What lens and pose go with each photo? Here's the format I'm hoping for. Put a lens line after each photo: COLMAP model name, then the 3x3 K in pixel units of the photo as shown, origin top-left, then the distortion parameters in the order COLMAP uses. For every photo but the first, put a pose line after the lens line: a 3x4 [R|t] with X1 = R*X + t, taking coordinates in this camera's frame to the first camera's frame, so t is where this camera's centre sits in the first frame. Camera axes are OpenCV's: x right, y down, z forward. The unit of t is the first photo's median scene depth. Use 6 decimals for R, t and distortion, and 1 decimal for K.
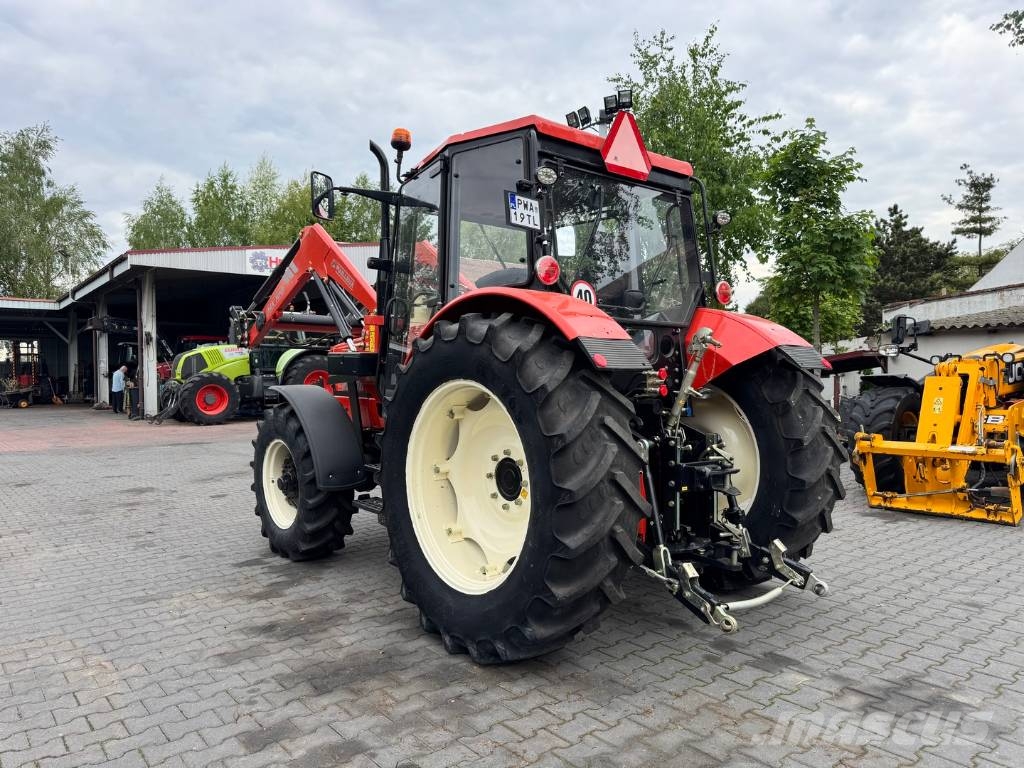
lens RADIAL K [[730.7, 0, 518.1], [0, 730.7, 383.0], [0, 0, 1]] dist [0.018052, -0.023327]
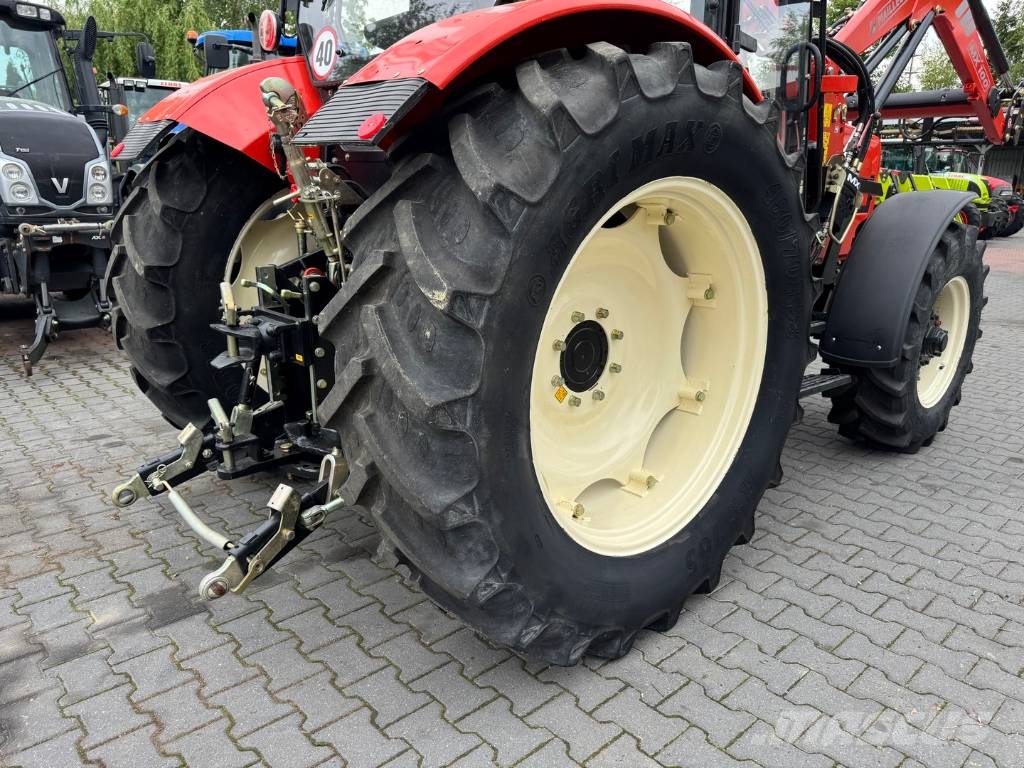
lens RADIAL K [[726.6, 0, 511.1], [0, 726.6, 394.1], [0, 0, 1]] dist [0.039263, -0.044279]
pose [[0.044901, 0.276004, -0.960107, 0.259651], [-0.022897, 0.961108, 0.275221, -0.000417], [0.998729, 0.009626, 0.049474, 0.346291]]
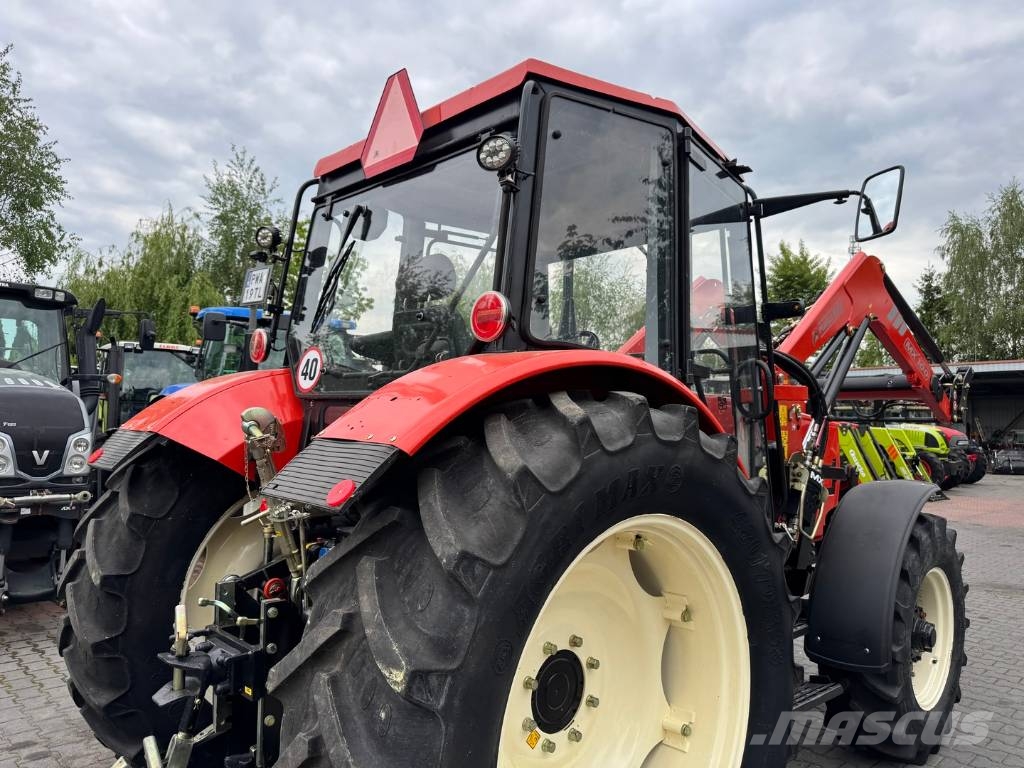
lens RADIAL K [[733.9, 0, 504.1], [0, 733.9, 383.6], [0, 0, 1]] dist [0.002545, -0.007387]
pose [[0.065592, -0.054055, -0.996381, 0.256070], [-0.027592, 0.998052, -0.055962, -0.020117], [0.997465, 0.031163, 0.063972, 0.347883]]
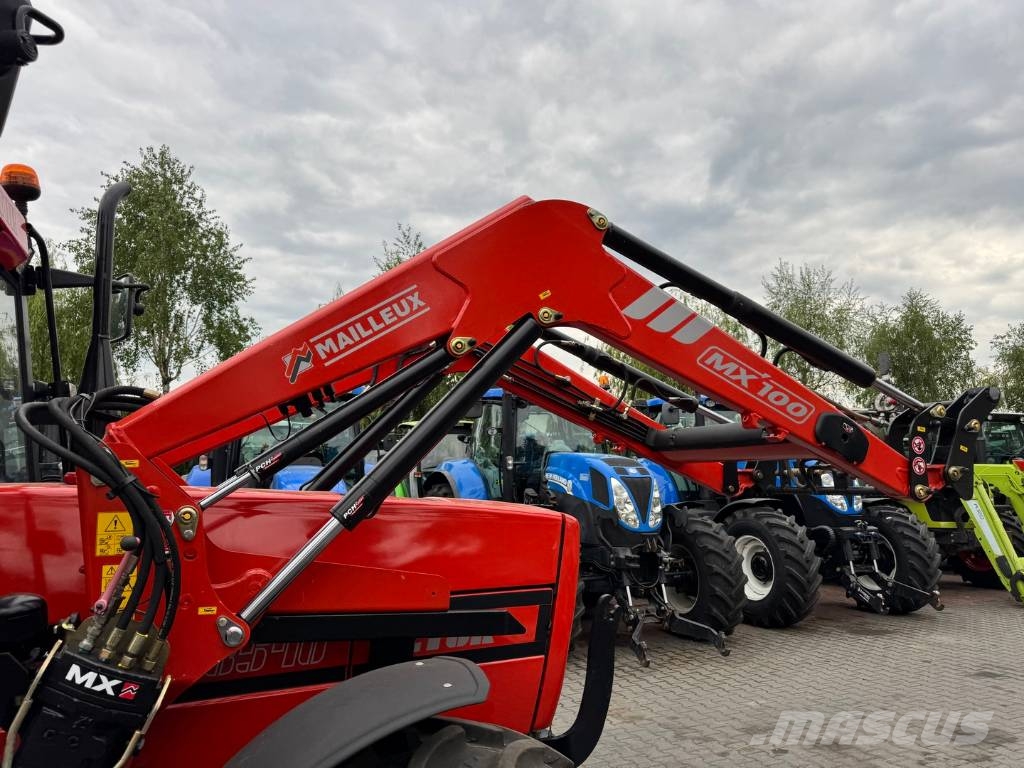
lens RADIAL K [[720.1, 0, 510.9], [0, 720.1, 387.2], [0, 0, 1]] dist [0.063940, -0.087362]
pose [[-0.292824, -0.115395, -0.949178, 0.097535], [0.007847, 0.992367, -0.123066, -0.035959], [0.956134, -0.043484, -0.289684, 0.577354]]
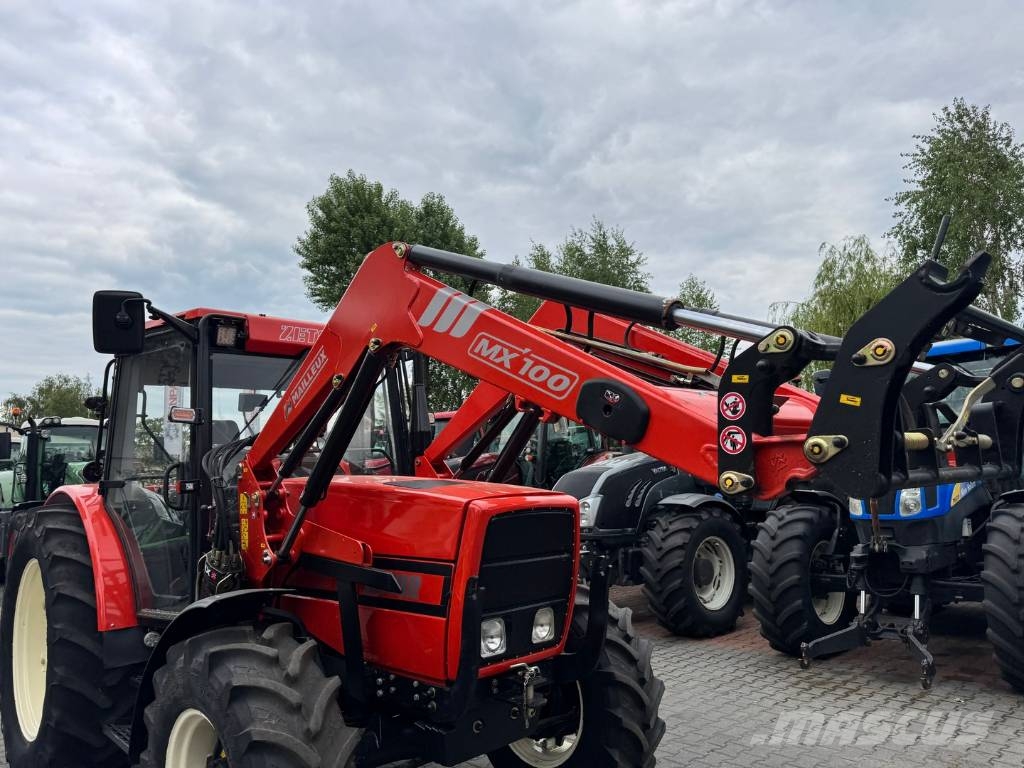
lens RADIAL K [[720.4, 0, 518.6], [0, 720.4, 392.5], [0, 0, 1]] dist [0.066981, -0.090948]
pose [[-0.996140, 0.030806, -0.082191, -0.092135], [0.039676, 0.993297, -0.108567, -0.034266], [0.078296, -0.111409, -0.990685, 0.754289]]
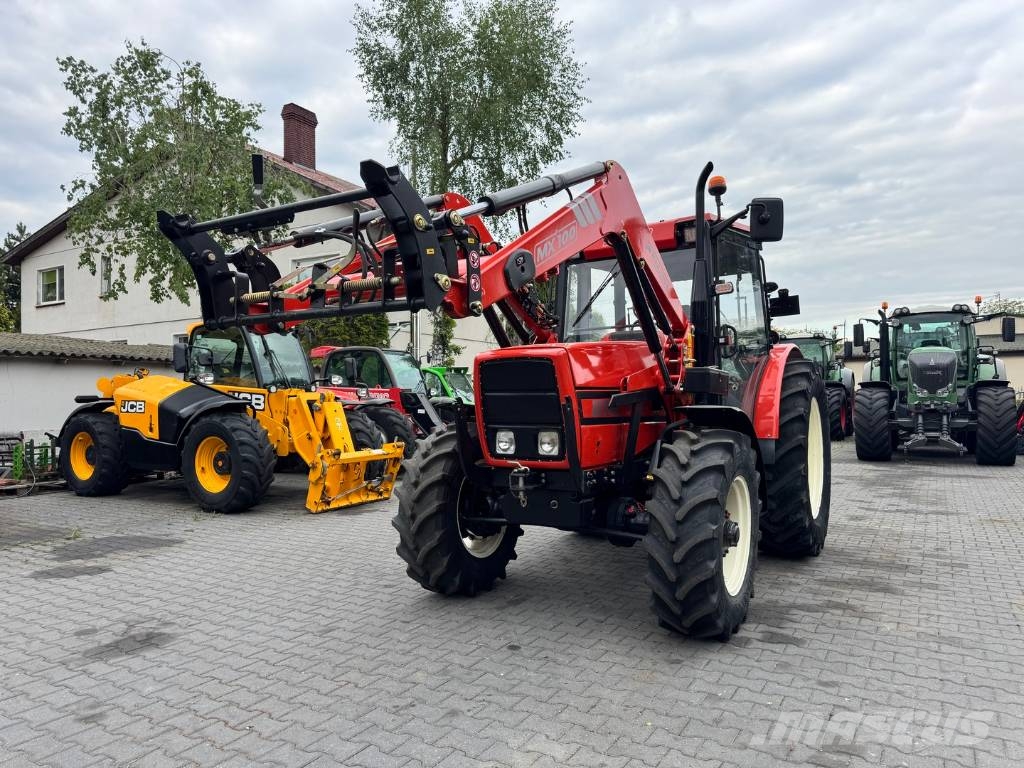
lens RADIAL K [[720.1, 0, 510.9], [0, 720.1, 387.2], [0, 0, 1]] dist [0.063940, -0.087362]
pose [[-0.337331, 0.023340, 0.941097, -0.412753], [0.021667, 0.999620, -0.017025, -0.003669], [-0.941137, 0.014648, -0.337709, 0.632713]]
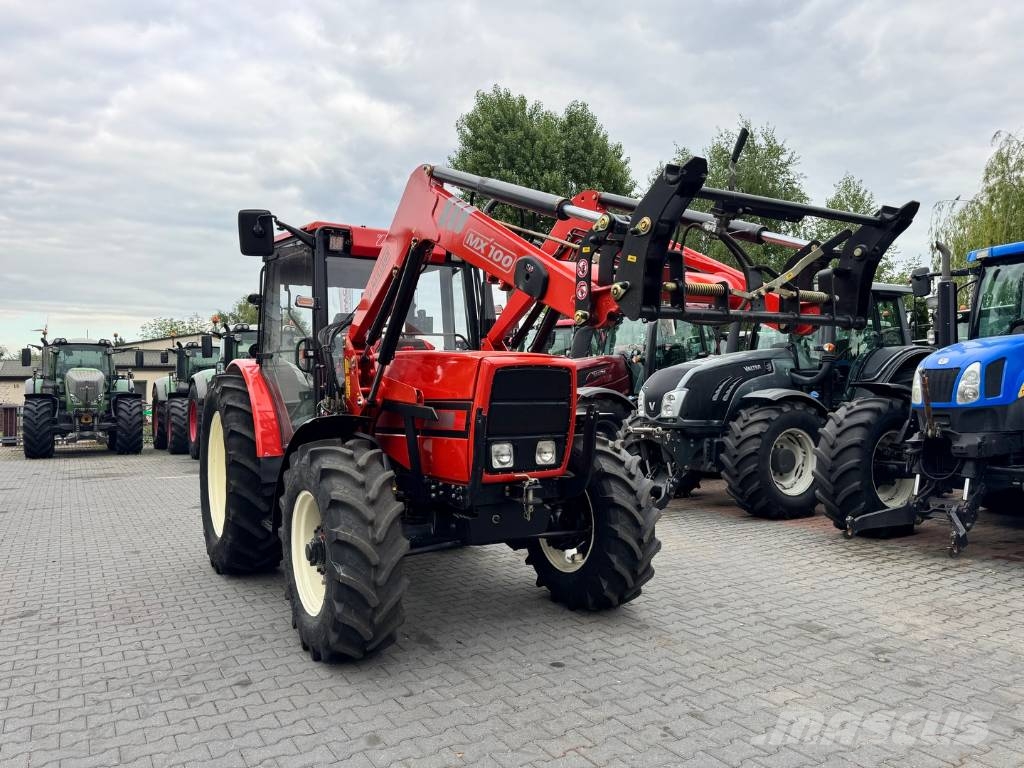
lens RADIAL K [[720.1, 0, 510.9], [0, 720.1, 387.2], [0, 0, 1]] dist [0.063940, -0.087362]
pose [[-0.988756, 0.022589, 0.147820, -0.149634], [0.021860, 0.999740, -0.006554, -0.010988], [-0.147929, -0.003249, -0.988993, 0.827134]]
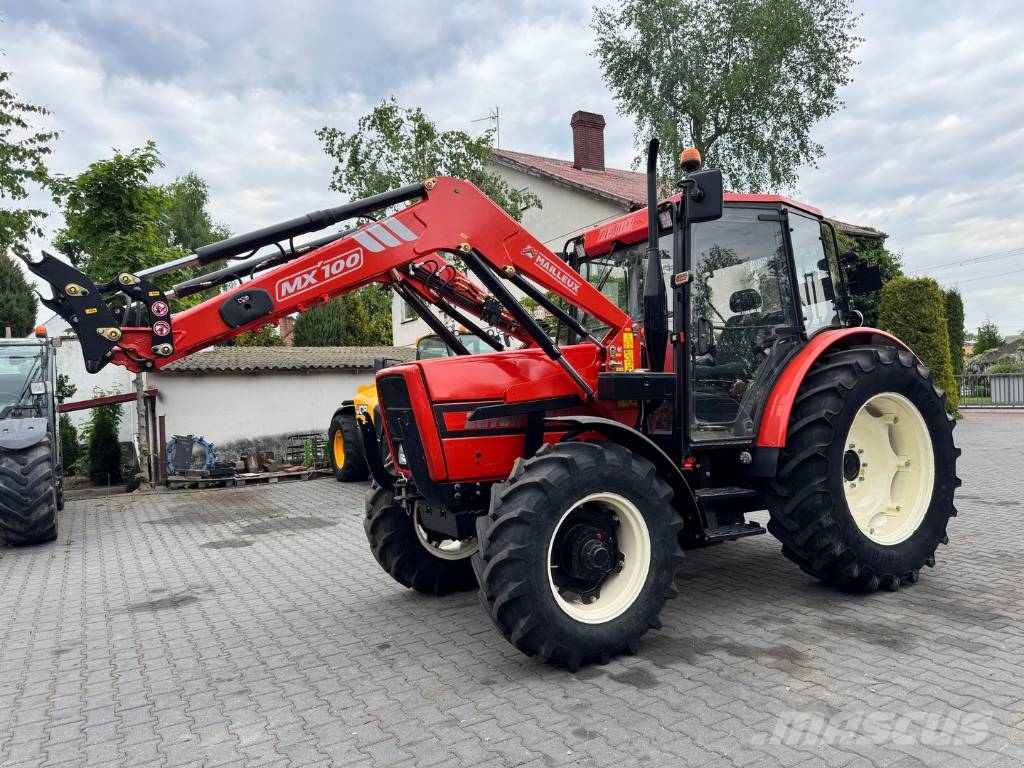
lens RADIAL K [[720.1, 0, 510.9], [0, 720.1, 387.2], [0, 0, 1]] dist [0.063940, -0.087362]
pose [[0.159302, 0.009491, 0.987184, -0.438791], [0.050993, 0.998540, -0.017829, -0.007295], [-0.985912, 0.053179, 0.158586, 0.414698]]
